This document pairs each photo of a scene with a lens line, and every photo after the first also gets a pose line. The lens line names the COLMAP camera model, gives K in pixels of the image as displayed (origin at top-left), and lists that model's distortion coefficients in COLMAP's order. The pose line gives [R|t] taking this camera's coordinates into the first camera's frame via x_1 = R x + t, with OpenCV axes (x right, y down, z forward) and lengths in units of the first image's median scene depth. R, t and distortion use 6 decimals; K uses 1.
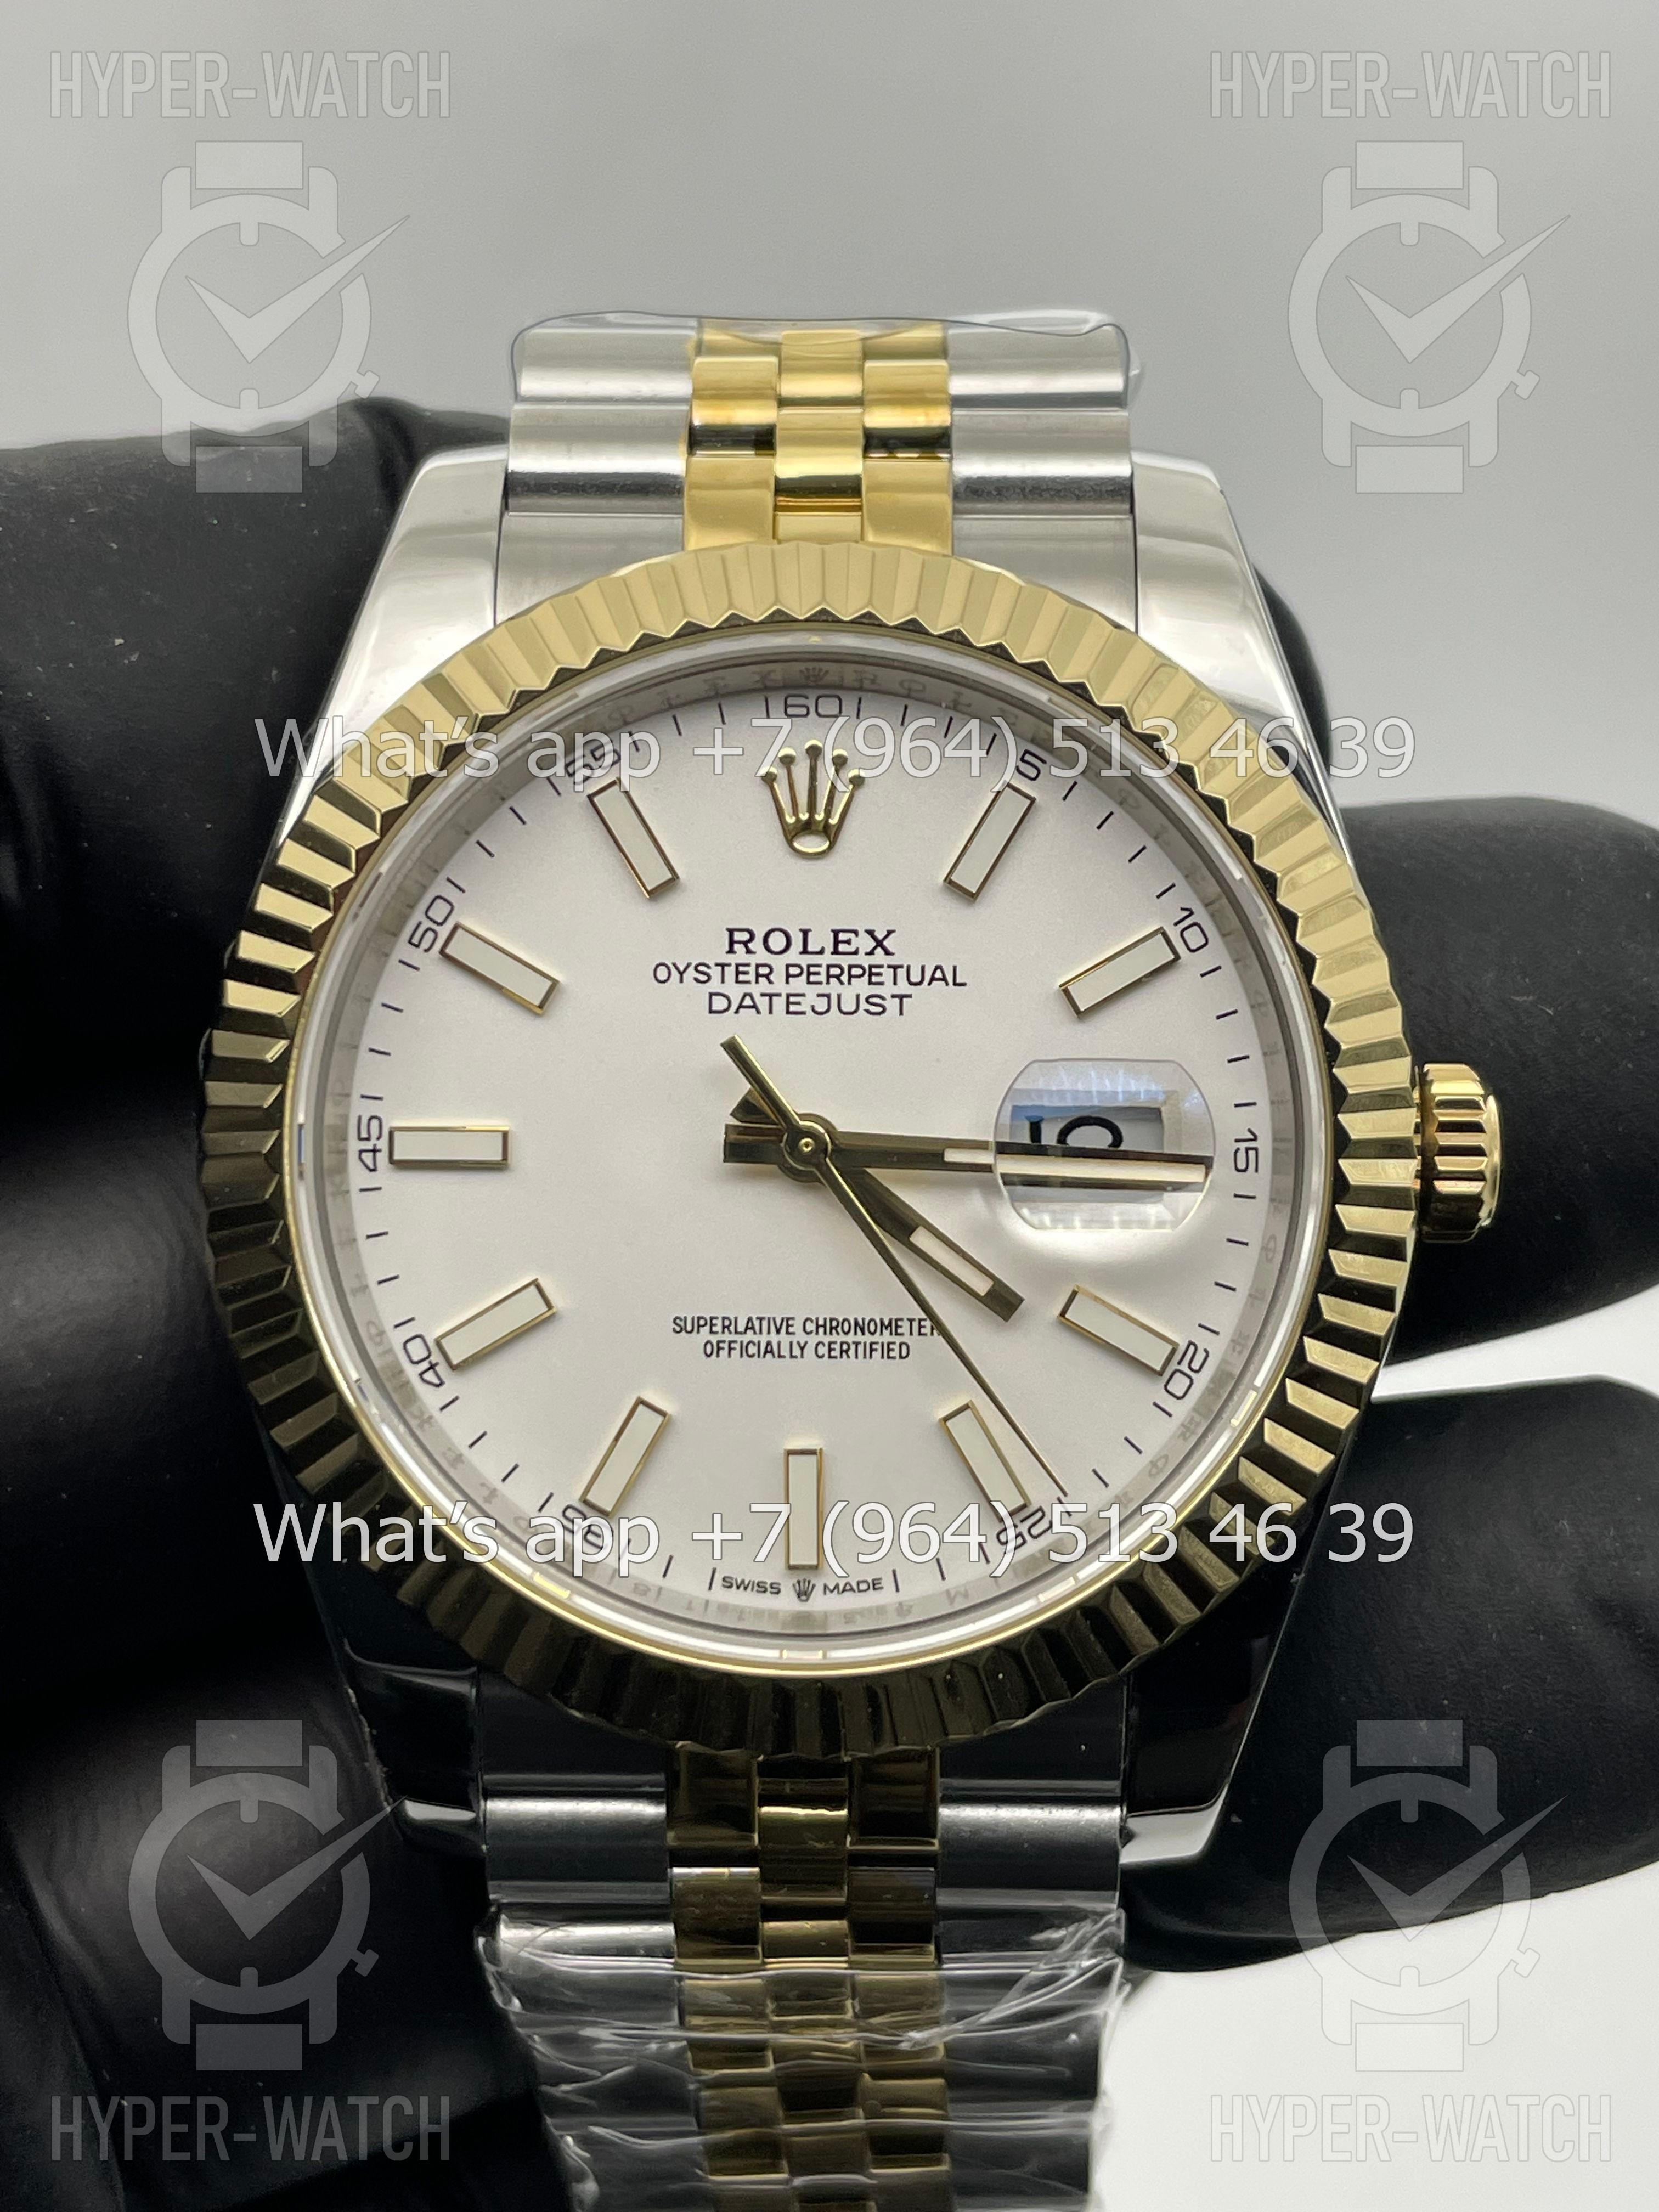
lens RADIAL K [[3478.5, 0, 822.1], [0, 3478.5, 1105.2], [0, 0, 1]] dist [0.005871, 0.000000]
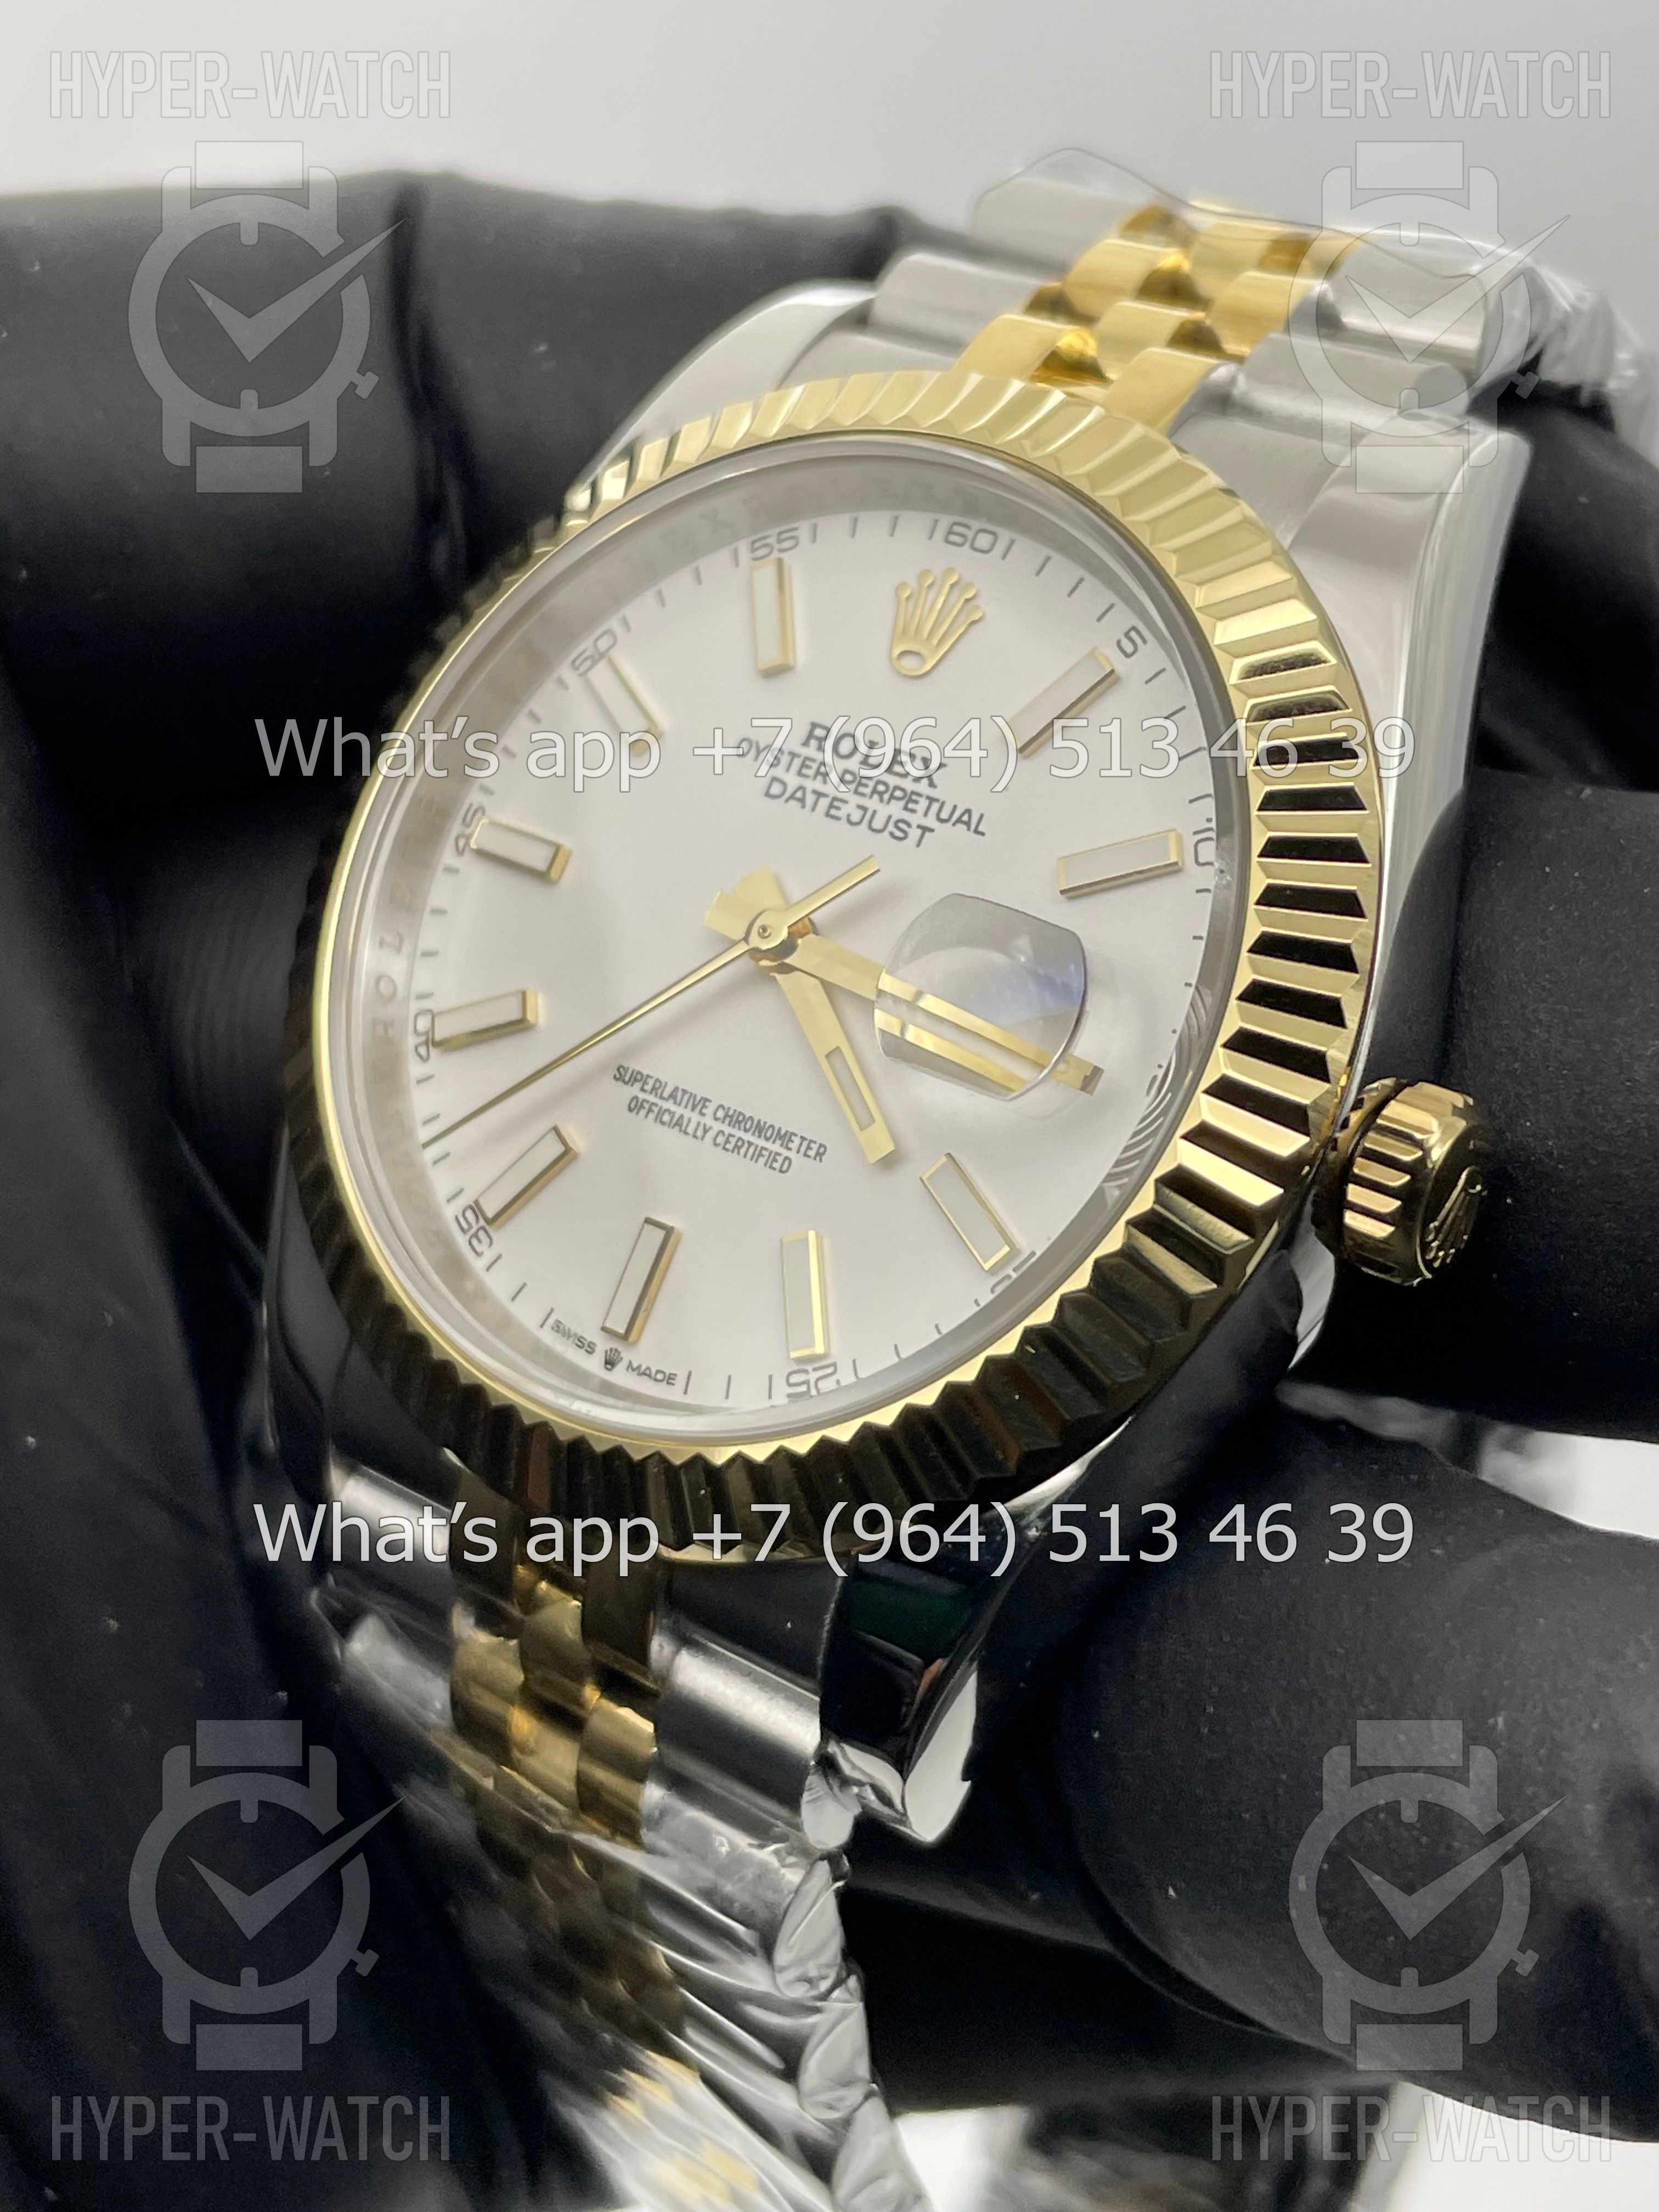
lens RADIAL K [[3478.5, 0, 828.2], [0, 3478.5, 1104.5], [0, 0, 1]] dist [0.005871, 0.000000]
pose [[0.787692, 0.296736, -0.539898, 0.547214], [-0.369628, 0.928732, -0.028830, 0.077957], [0.492866, 0.222271, 0.841237, 0.188670]]
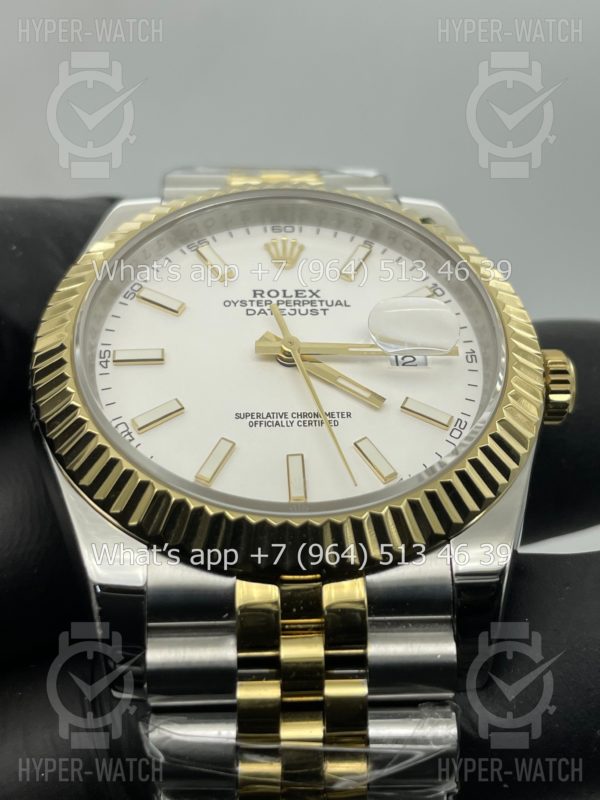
lens RADIAL K [[1258.0, 0, 302.7], [0, 1258.0, 400.6], [0, 0, 1]] dist [0.005871, 0.000000]
pose [[0.997091, -0.013468, 0.075027, -0.060393], [0.055352, 0.804642, -0.591175, 0.546982], [-0.052408, 0.593608, 0.803046, 0.322821]]
